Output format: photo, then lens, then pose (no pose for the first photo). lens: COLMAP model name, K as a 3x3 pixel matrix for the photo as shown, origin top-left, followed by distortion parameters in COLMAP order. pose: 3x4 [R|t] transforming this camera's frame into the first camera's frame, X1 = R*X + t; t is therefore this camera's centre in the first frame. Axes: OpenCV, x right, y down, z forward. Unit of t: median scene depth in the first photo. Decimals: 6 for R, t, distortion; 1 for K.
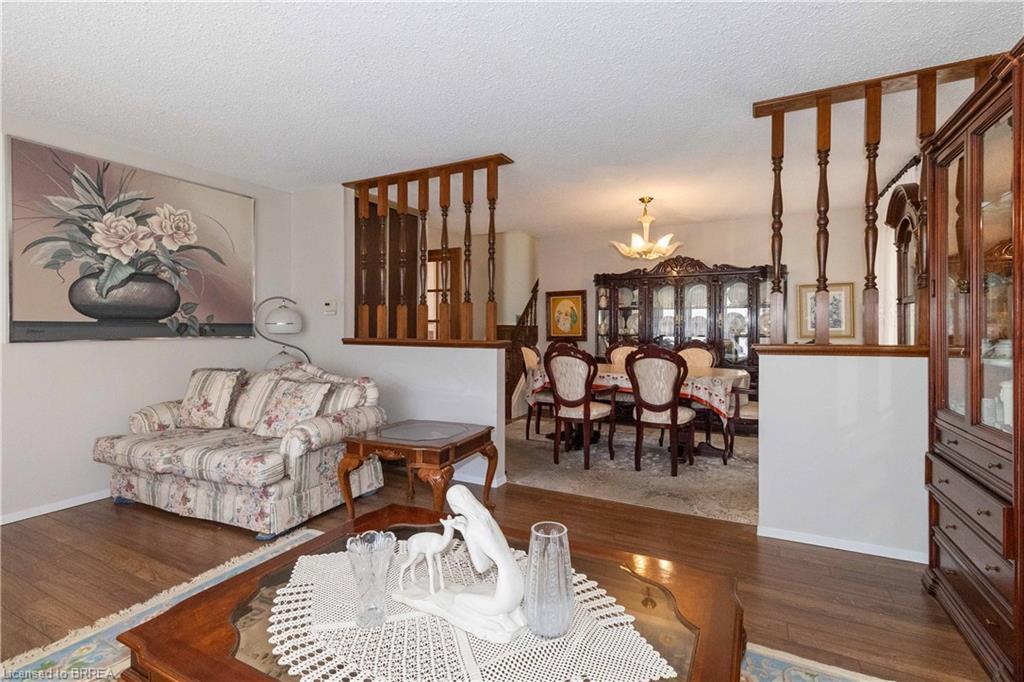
lens RADIAL K [[476.6, 0, 518.3], [0, 476.6, 327.4], [0, 0, 1]] dist [0.000046, 0.000196]
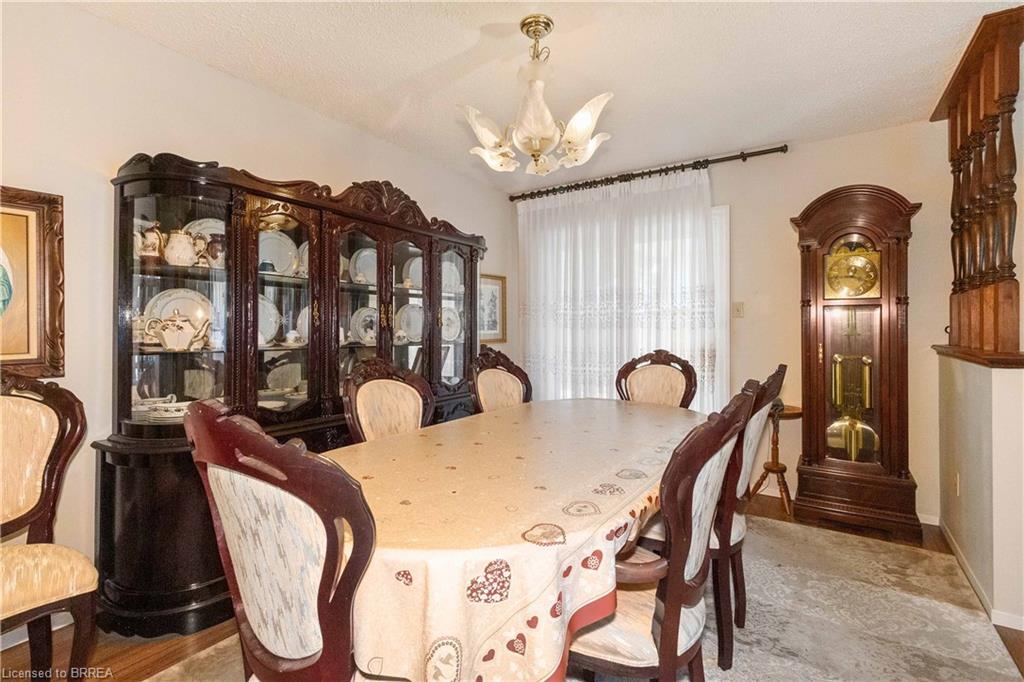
lens RADIAL K [[476.6, 0, 518.3], [0, 476.6, 327.4], [0, 0, 1]] dist [0.000046, 0.000196]
pose [[0.101553, 0.005759, 0.994813, -0.134857], [0.000430, 0.999983, -0.005833, 0.000794], [-0.994830, 0.001021, 0.101549, 0.855489]]
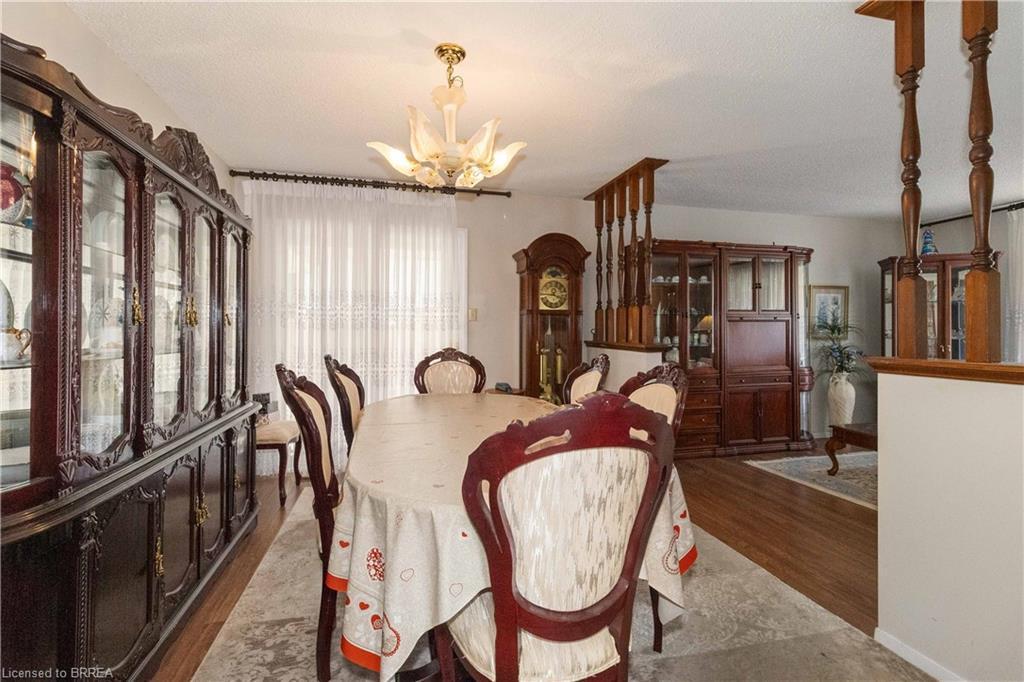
lens RADIAL K [[476.6, 0, 518.3], [0, 476.6, 327.4], [0, 0, 1]] dist [0.000046, 0.000196]
pose [[-0.663887, 0.006124, 0.747808, -0.107396], [-0.002734, 0.999940, -0.010616, 0.002600], [-0.747828, -0.009093, -0.663830, 1.101501]]
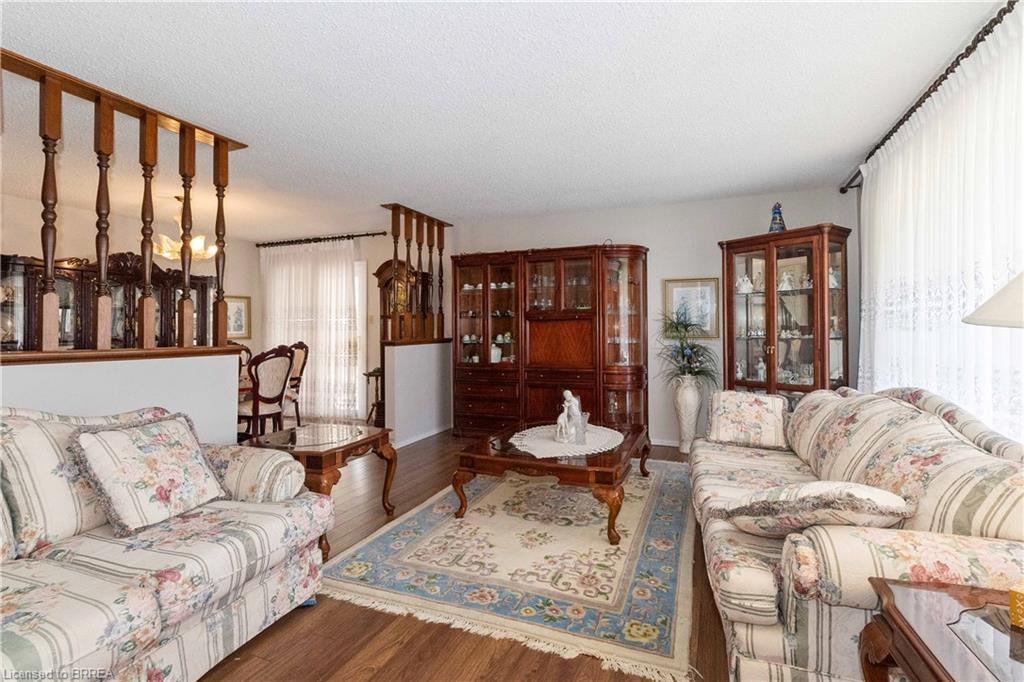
lens RADIAL K [[482.5, 0, 515.3], [0, 482.5, 327.1], [0, 0, 1]] dist [0.000655, 0.000103]
pose [[-0.080498, 0.006533, 0.996733, -0.663497], [0.001833, 0.999978, -0.006406, -0.000550], [-0.996753, 0.001311, -0.080508, 0.359963]]
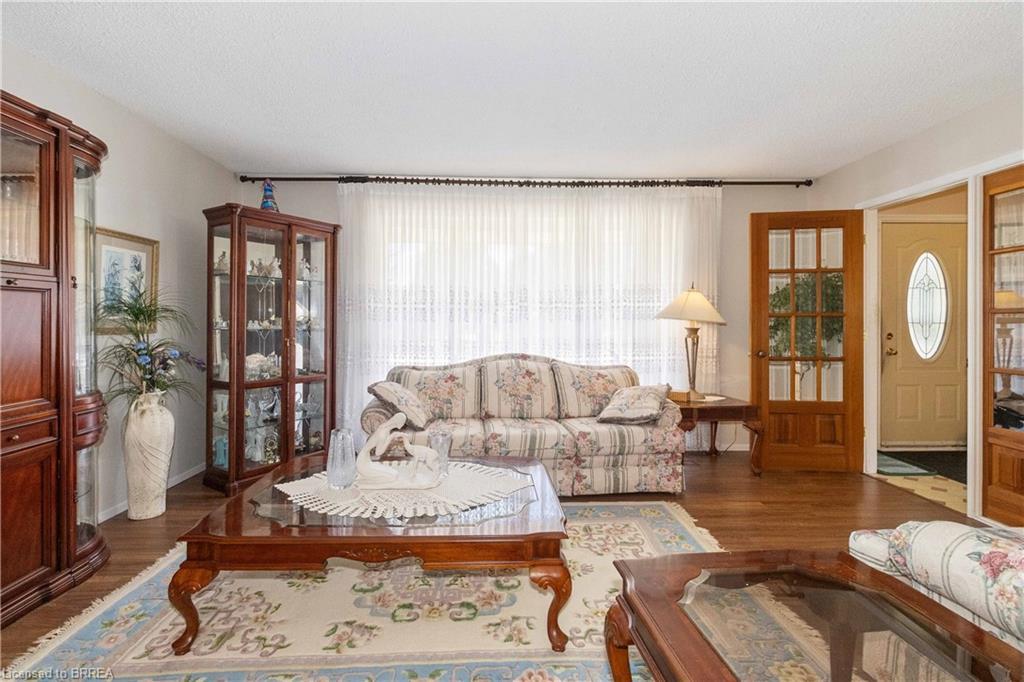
lens RADIAL K [[475.5, 0, 499.7], [0, 475.5, 324.5], [0, 0, 1]] dist [0.000261, 0.000074]
pose [[-0.883561, -0.004367, -0.468296, 0.081891], [-0.004425, 0.999990, -0.000976, 0.004745], [0.468296, 0.001210, -0.883571, 0.637022]]
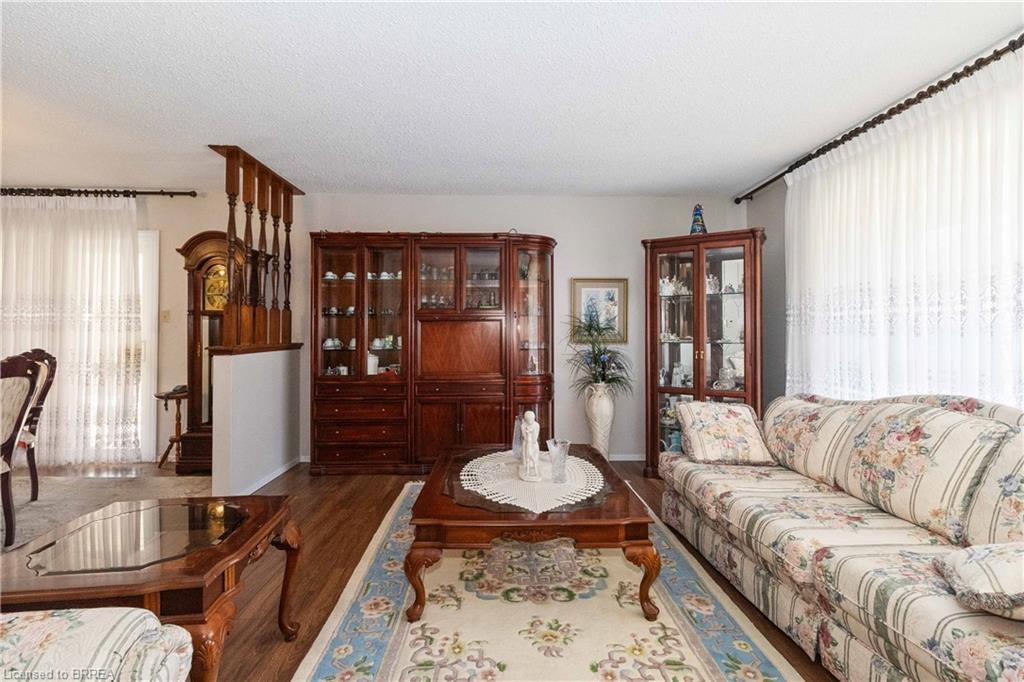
lens RADIAL K [[481.2, 0, 514.0], [0, 481.2, 329.3], [0, 0, 1]] dist [0.002623, 0.000920]
pose [[-0.476898, 0.007035, 0.878930, -0.456555], [-0.004133, 0.999939, -0.010246, 0.000860], [-0.878949, -0.008519, -0.476840, 0.488603]]
